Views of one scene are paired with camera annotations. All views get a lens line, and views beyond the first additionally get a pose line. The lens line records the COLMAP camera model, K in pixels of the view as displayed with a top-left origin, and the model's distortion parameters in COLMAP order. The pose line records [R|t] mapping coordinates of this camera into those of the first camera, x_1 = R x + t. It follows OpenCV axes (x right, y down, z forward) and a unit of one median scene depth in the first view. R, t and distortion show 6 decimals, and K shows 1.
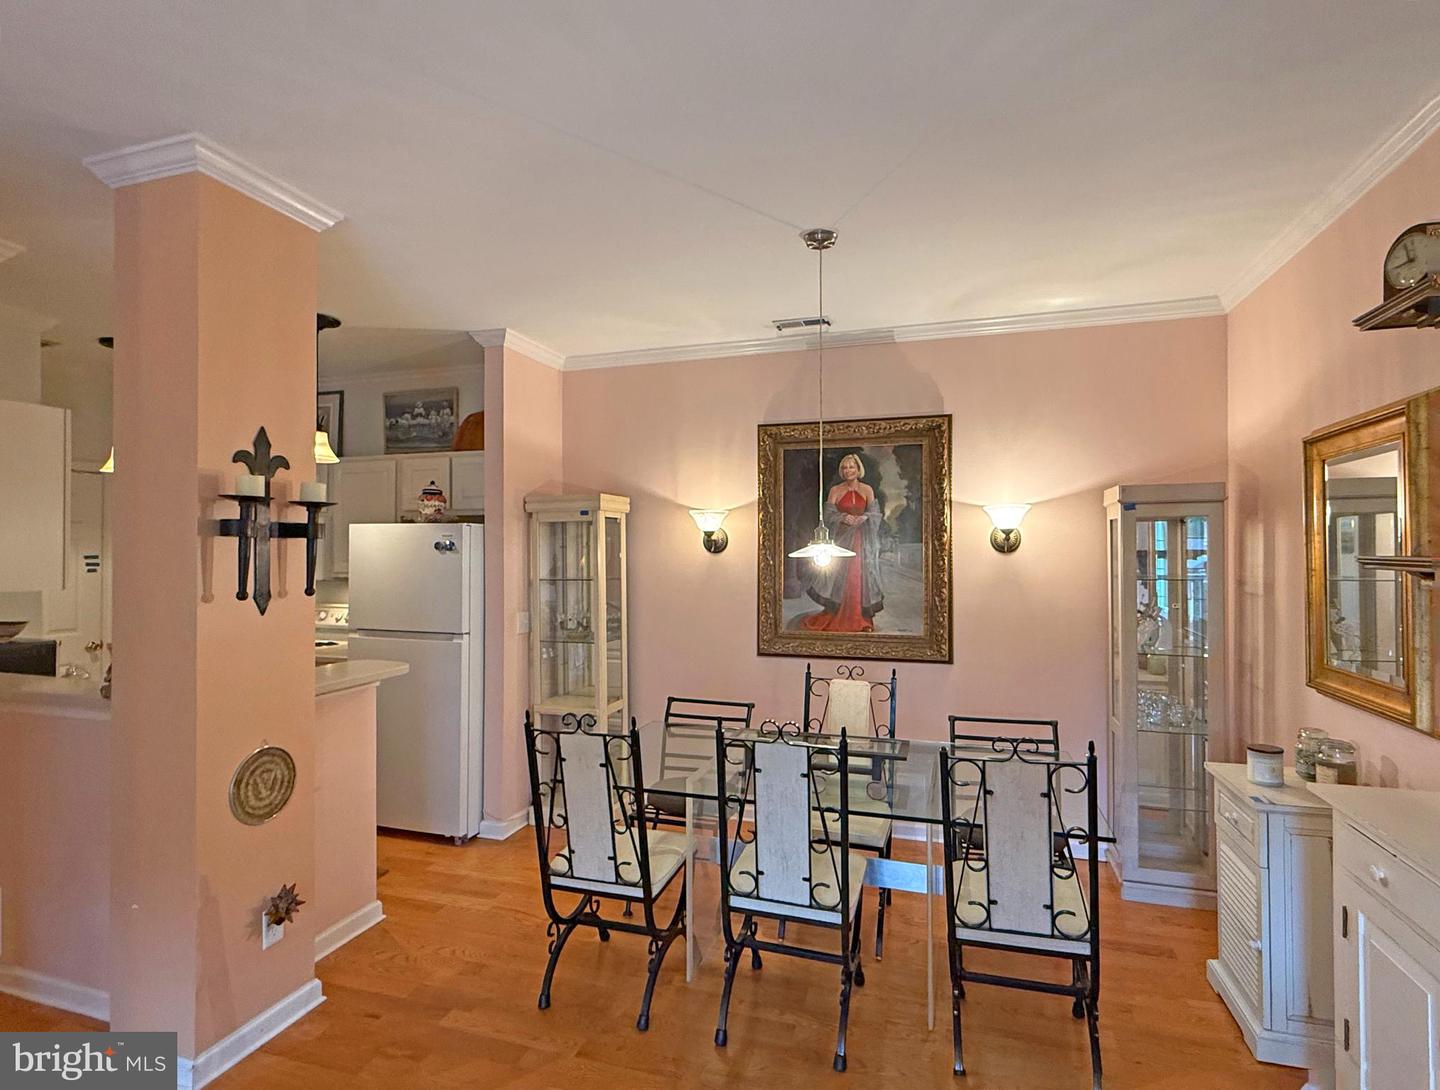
lens RADIAL K [[759.7, 0, 720.0], [0, 759.7, 545.0], [0, 0, 1]] dist [0.000801, 0.000148]
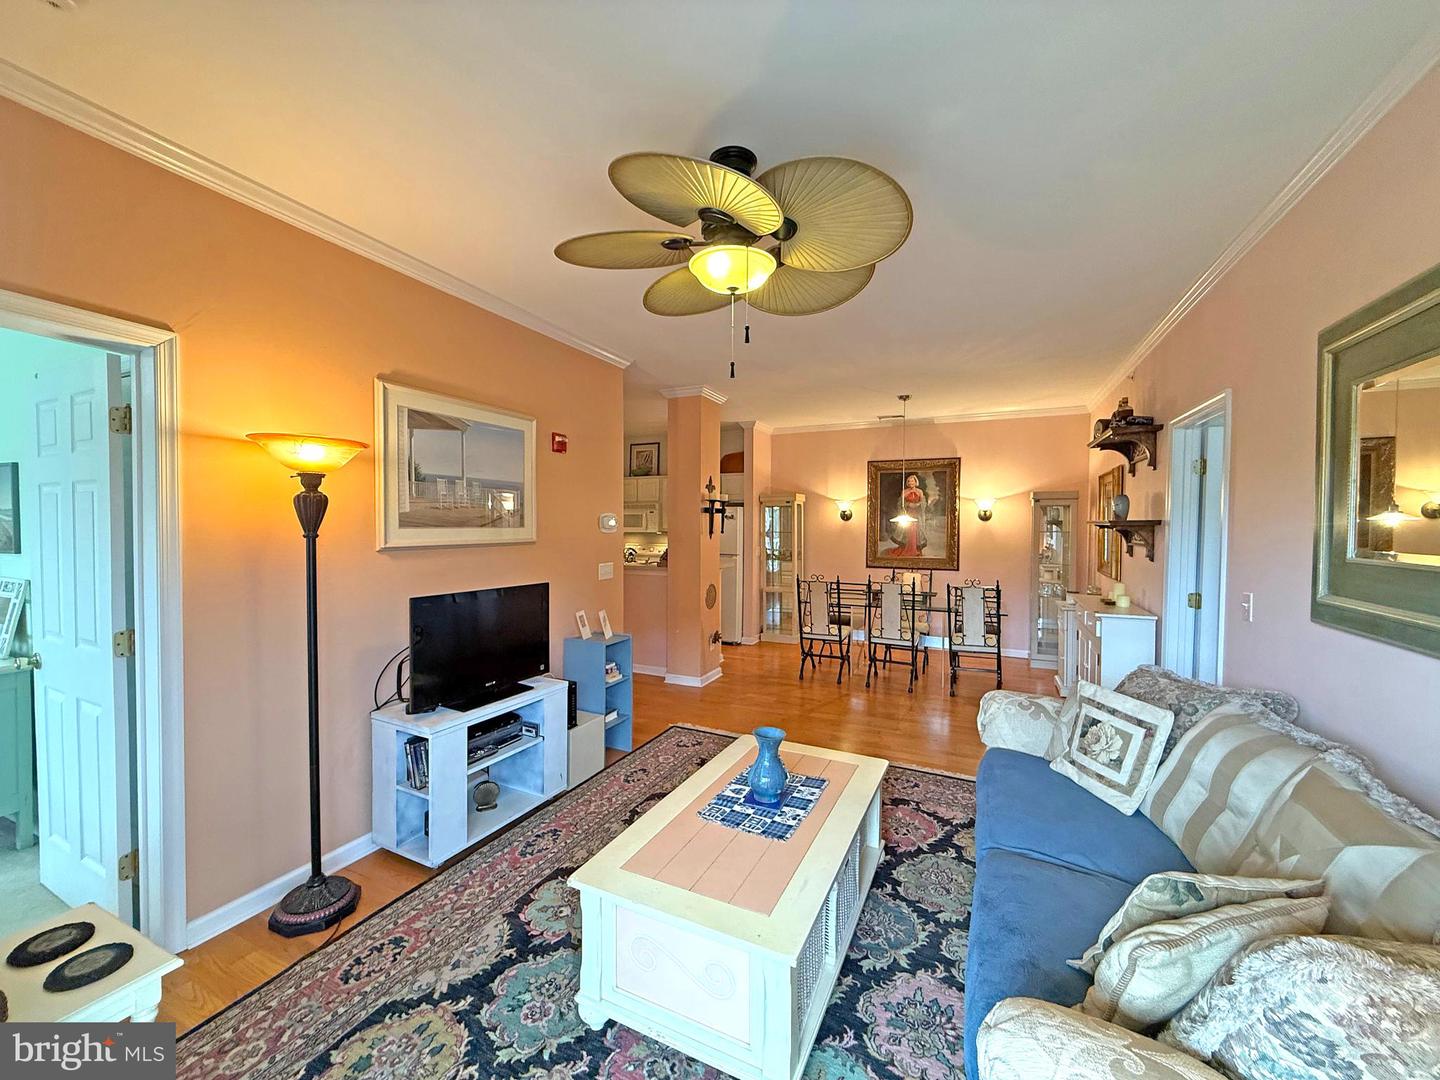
lens RADIAL K [[572.2, 0, 720.0], [0, 572.2, 540.0], [0, 0, 1]] dist [-0.002146, -0.000136]
pose [[0.991565, 0.008190, -0.129349, -0.154824], [-0.003095, 0.999213, 0.039541, 0.002963], [0.129571, -0.038807, 0.990810, -0.676367]]
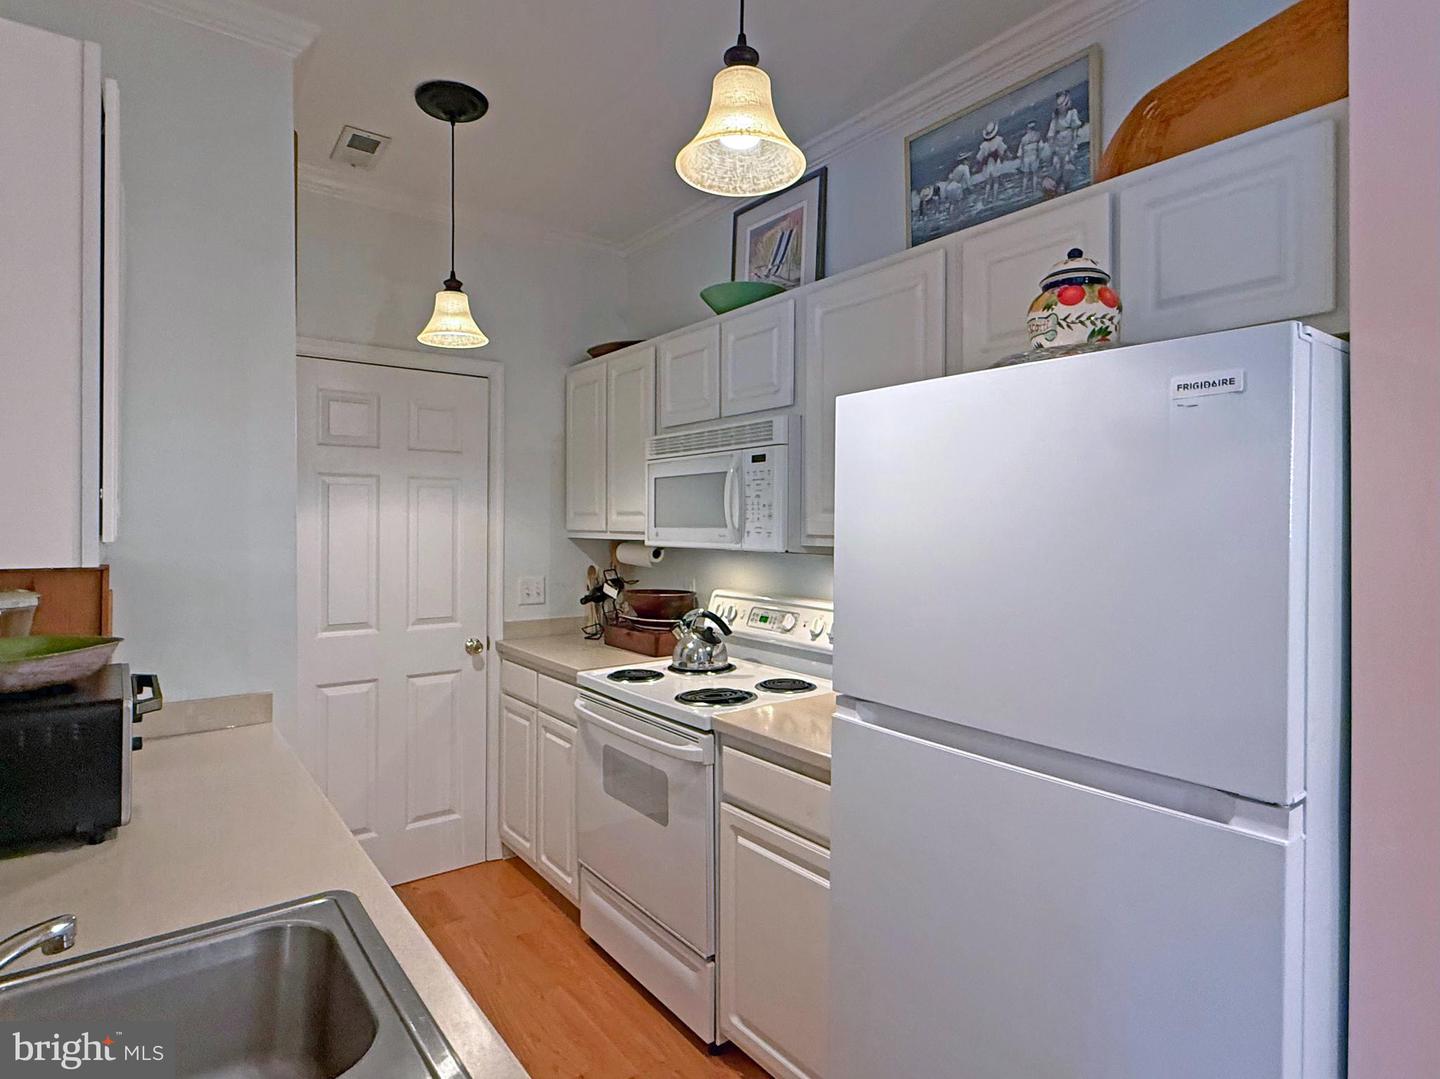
lens RADIAL K [[776.4, 0, 720.0], [0, 776.4, 539.5], [0, 0, 1]] dist [-0.003599, 0.000034]
pose [[0.822588, 0.014815, -0.568444, -0.325087], [0.001721, 0.999591, 0.028542, 0.028412], [0.568635, -0.024456, 0.822226, 0.668950]]
